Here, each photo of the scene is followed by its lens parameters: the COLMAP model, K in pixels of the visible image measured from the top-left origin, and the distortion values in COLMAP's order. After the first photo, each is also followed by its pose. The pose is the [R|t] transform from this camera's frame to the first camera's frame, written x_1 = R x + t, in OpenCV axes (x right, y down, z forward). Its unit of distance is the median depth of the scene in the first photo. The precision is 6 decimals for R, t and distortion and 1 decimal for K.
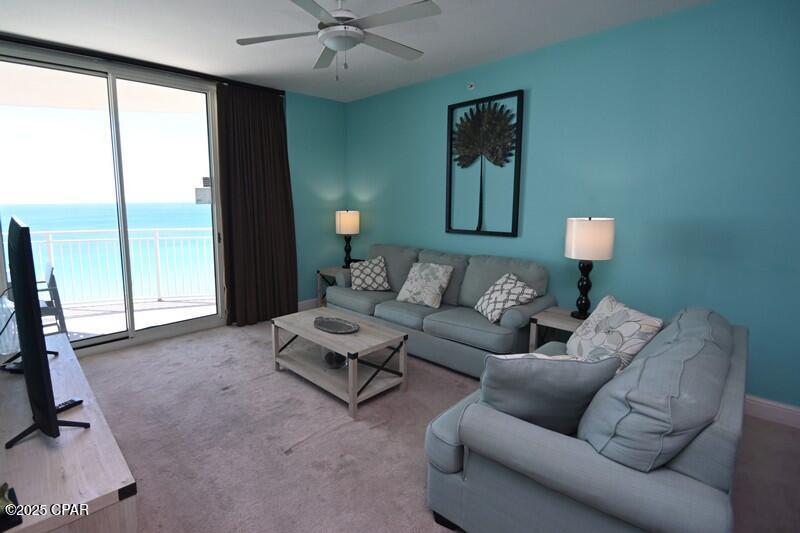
lens RADIAL K [[394.2, 0, 351.3], [0, 394.2, 247.9], [0, 0, 1]] dist [0.005985, 0.000950]
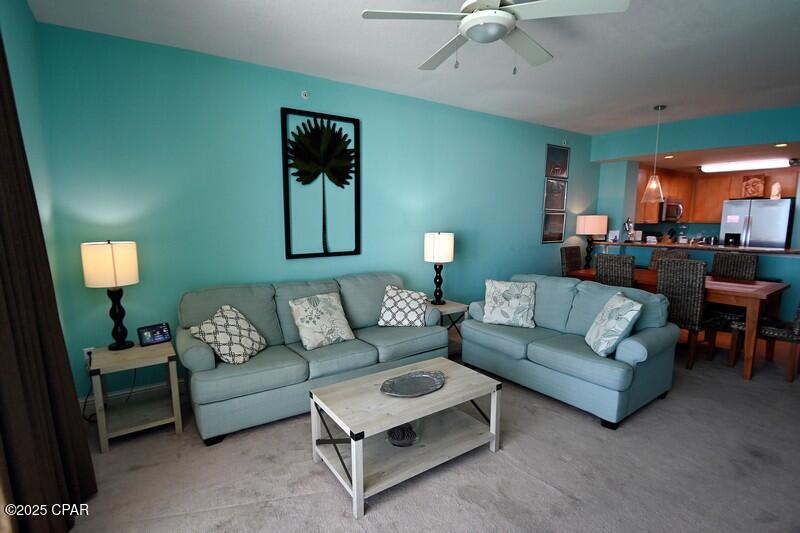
lens RADIAL K [[382.7, 0, 395.8], [0, 382.7, 272.2], [0, 0, 1]] dist [-0.020017, -0.002173]
pose [[0.145906, -0.122486, 0.981687, -0.564194], [0.128070, 0.986294, 0.104027, -0.071091], [-0.980974, 0.110546, 0.159593, 0.688029]]
